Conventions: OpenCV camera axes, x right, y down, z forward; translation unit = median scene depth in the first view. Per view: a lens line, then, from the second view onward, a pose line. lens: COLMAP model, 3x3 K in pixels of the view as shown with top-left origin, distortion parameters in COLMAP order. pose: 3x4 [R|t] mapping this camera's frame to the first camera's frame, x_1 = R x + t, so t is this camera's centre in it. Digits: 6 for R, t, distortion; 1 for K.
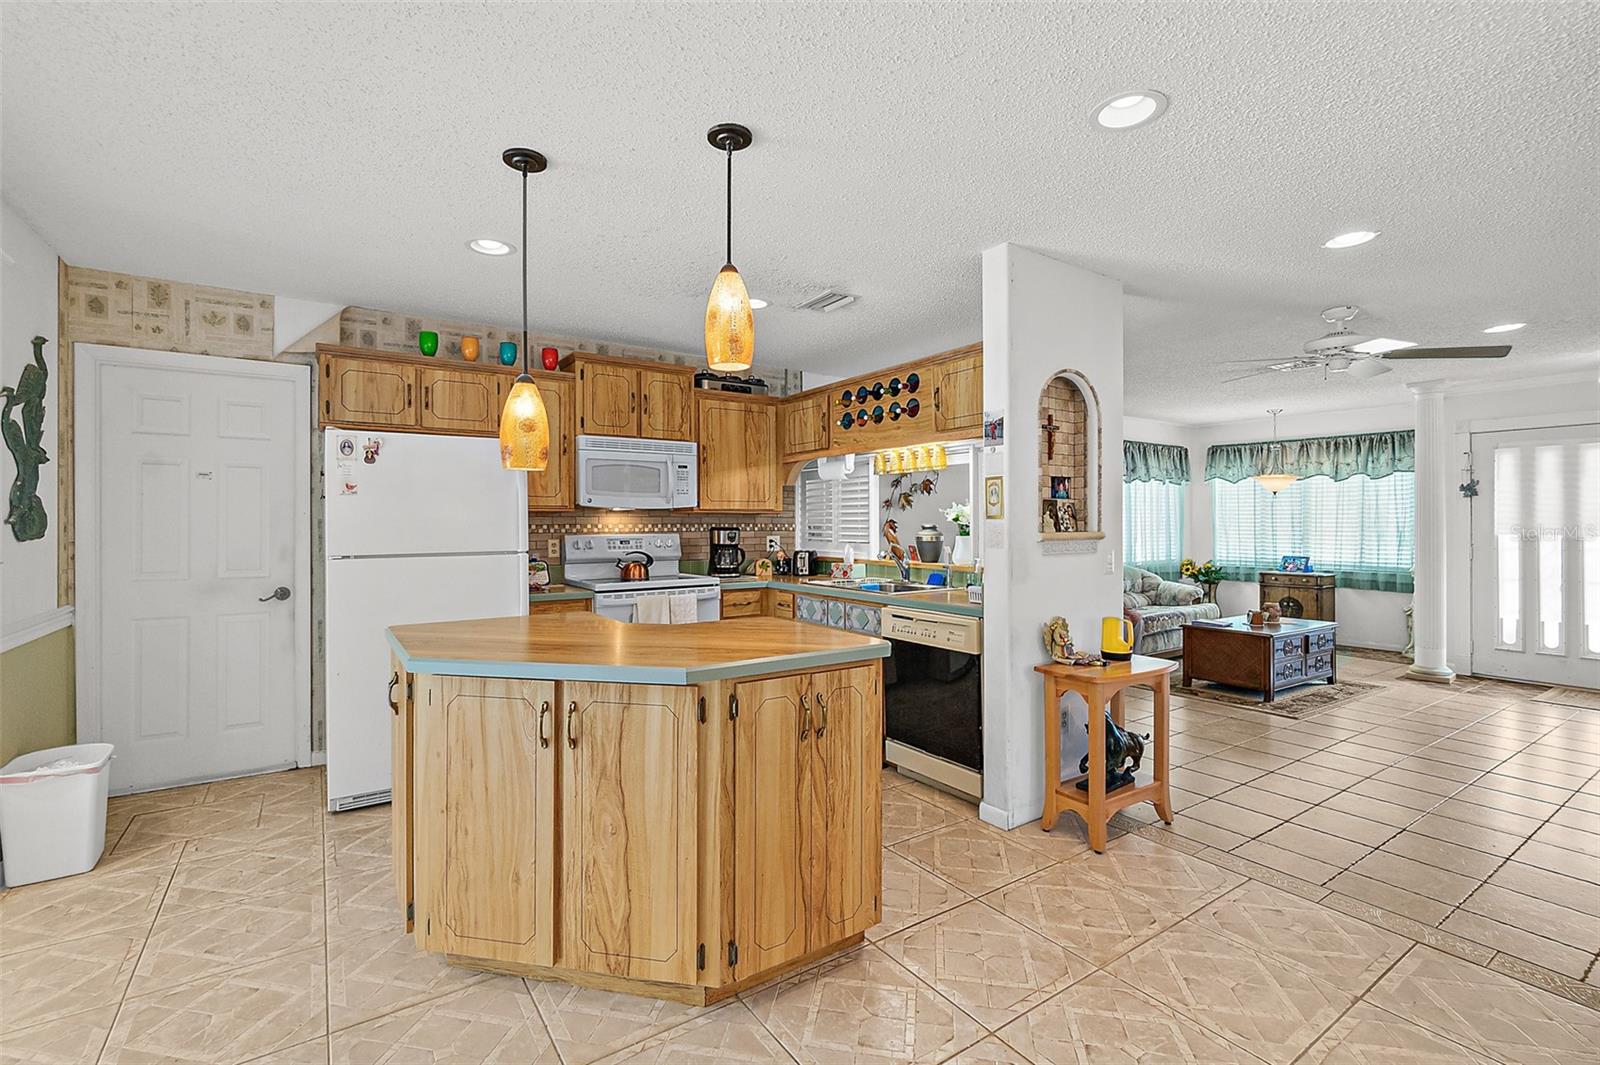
lens RADIAL K [[707.6, 0, 805.3], [0, 707.6, 521.5], [0, 0, 1]] dist [0.003284, 0.001623]
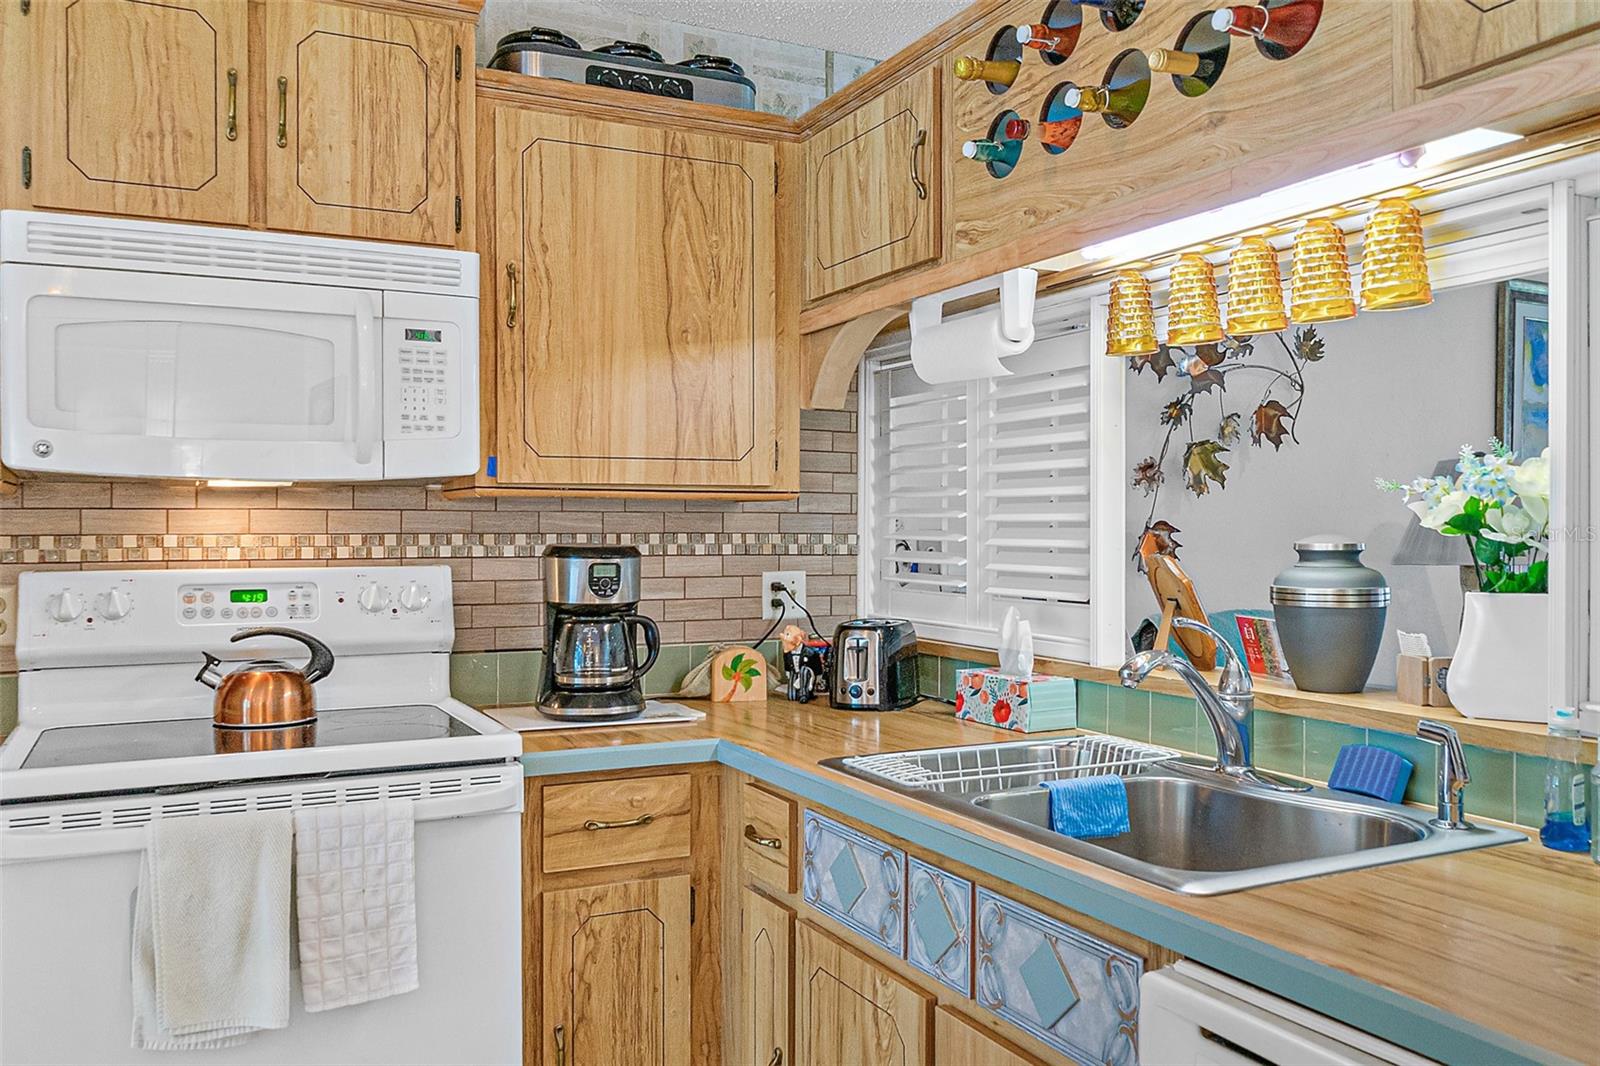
lens RADIAL K [[1278.9, 0, 804.4], [0, 1278.9, 535.3], [0, 0, 1]] dist [0.029255, -0.000929]
pose [[0.990505, 0.003480, -0.137433, 0.048325], [-0.002162, 0.999950, 0.009738, -0.001684], [0.137460, -0.009349, 0.990463, 0.480894]]
